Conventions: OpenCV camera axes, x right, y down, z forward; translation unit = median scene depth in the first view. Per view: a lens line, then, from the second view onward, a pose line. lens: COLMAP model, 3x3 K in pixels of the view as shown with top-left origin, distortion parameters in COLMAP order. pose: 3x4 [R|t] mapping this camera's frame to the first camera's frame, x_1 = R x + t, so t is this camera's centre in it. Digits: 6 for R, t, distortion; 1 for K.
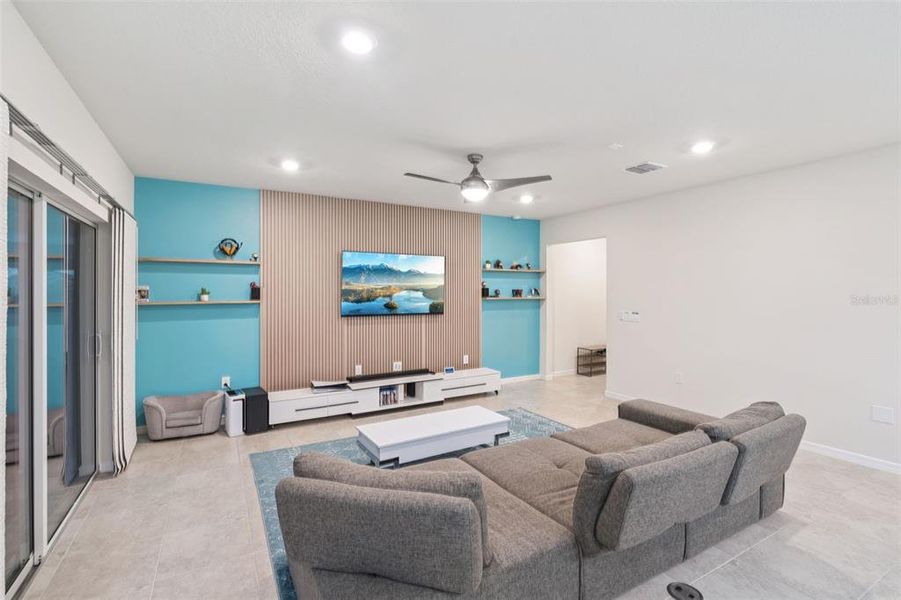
lens RADIAL K [[419.3, 0, 448.3], [0, 419.3, 293.0], [0, 0, 1]] dist [0.000587, 0.000394]
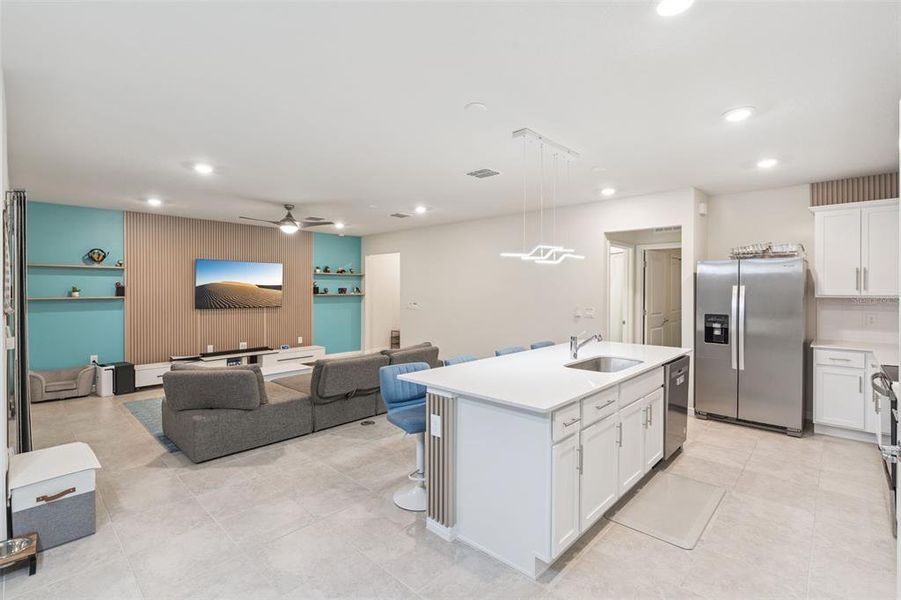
lens RADIAL K [[414.9, 0, 450.1], [0, 414.9, 292.3], [0, 0, 1]] dist [-0.003020, 0.000290]
pose [[0.954870, -0.001877, 0.297017, 0.130760], [0.000867, 0.999993, 0.003535, 0.001017], [-0.297022, -0.003118, 0.954866, -0.512174]]
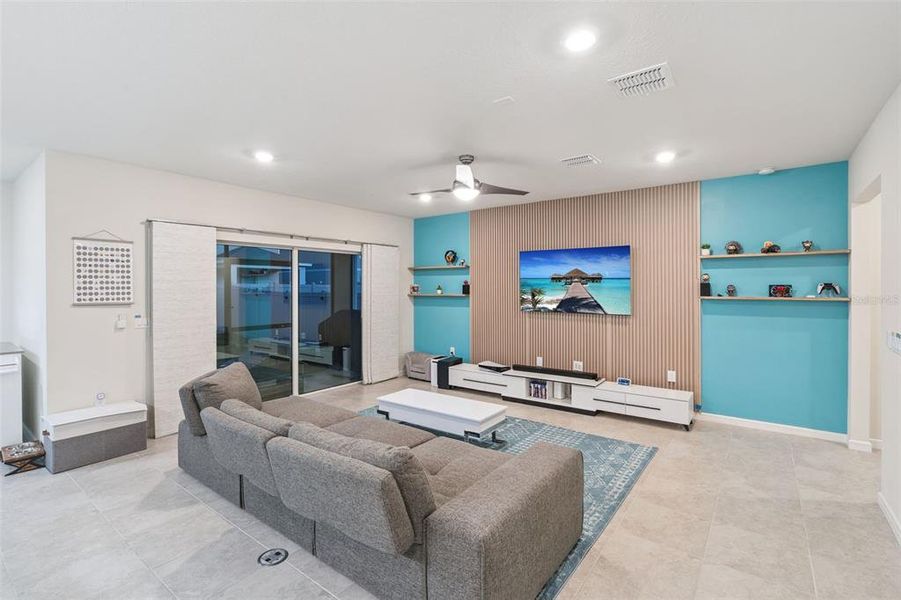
lens RADIAL K [[414.9, 0, 450.1], [0, 414.9, 292.3], [0, 0, 1]] dist [-0.003020, 0.000290]
pose [[0.398588, 0.011374, -0.917059, 0.713163], [-0.003195, 0.999934, 0.011013, -0.003179], [0.917124, -0.001459, 0.398598, 0.402894]]
